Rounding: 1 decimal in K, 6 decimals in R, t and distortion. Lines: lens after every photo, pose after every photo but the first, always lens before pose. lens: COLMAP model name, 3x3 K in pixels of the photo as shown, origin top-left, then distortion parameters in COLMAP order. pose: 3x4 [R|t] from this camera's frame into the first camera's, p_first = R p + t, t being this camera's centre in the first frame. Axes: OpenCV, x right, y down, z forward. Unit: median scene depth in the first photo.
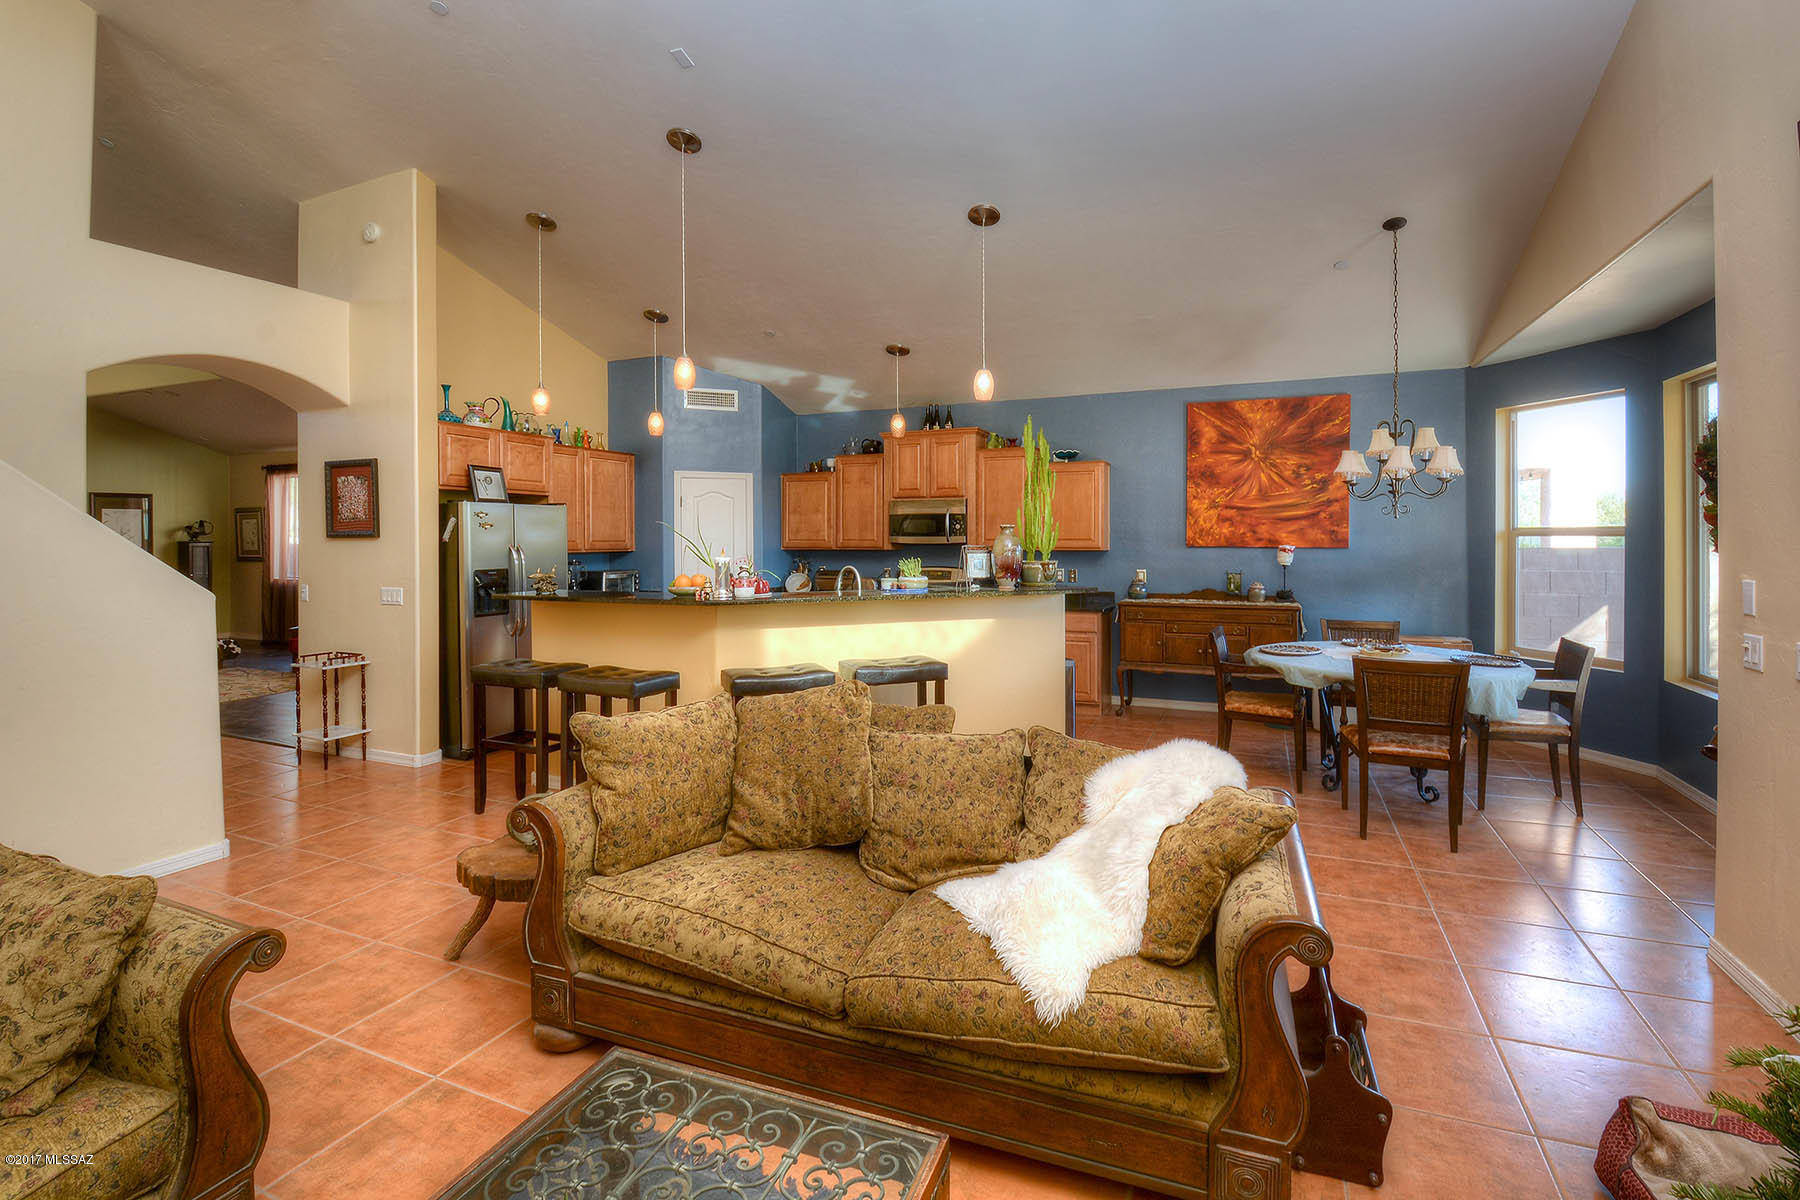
lens RADIAL K [[893.4, 0, 906.0], [0, 893.4, 539.2], [0, 0, 1]] dist [0.001391, -0.000101]
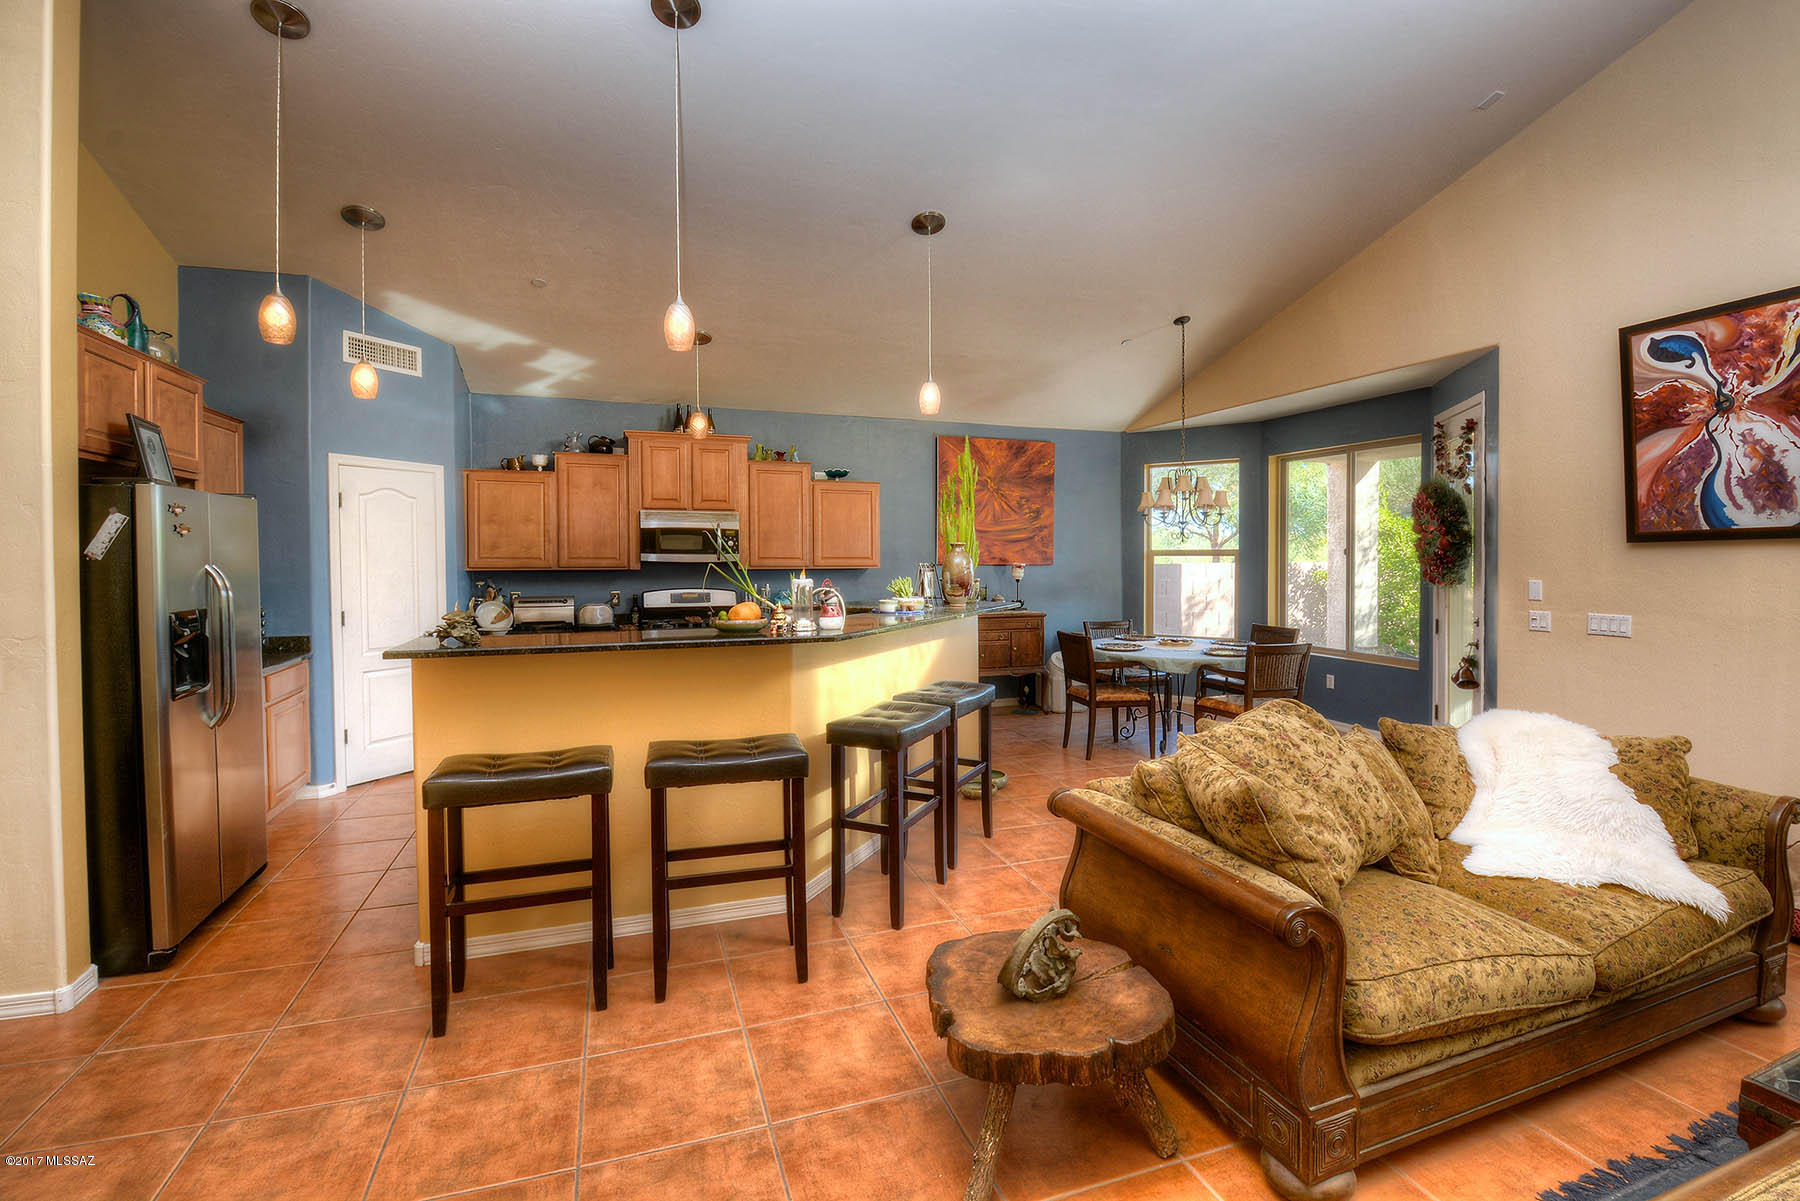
lens RADIAL K [[835.1, 0, 907.0], [0, 835.1, 572.1], [0, 0, 1]] dist [0.008045, -0.018965]
pose [[0.702785, -0.009852, 0.711334, -0.467933], [-0.001732, 0.999877, 0.015560, 0.001977], [-0.711401, -0.012168, 0.702681, 0.303957]]
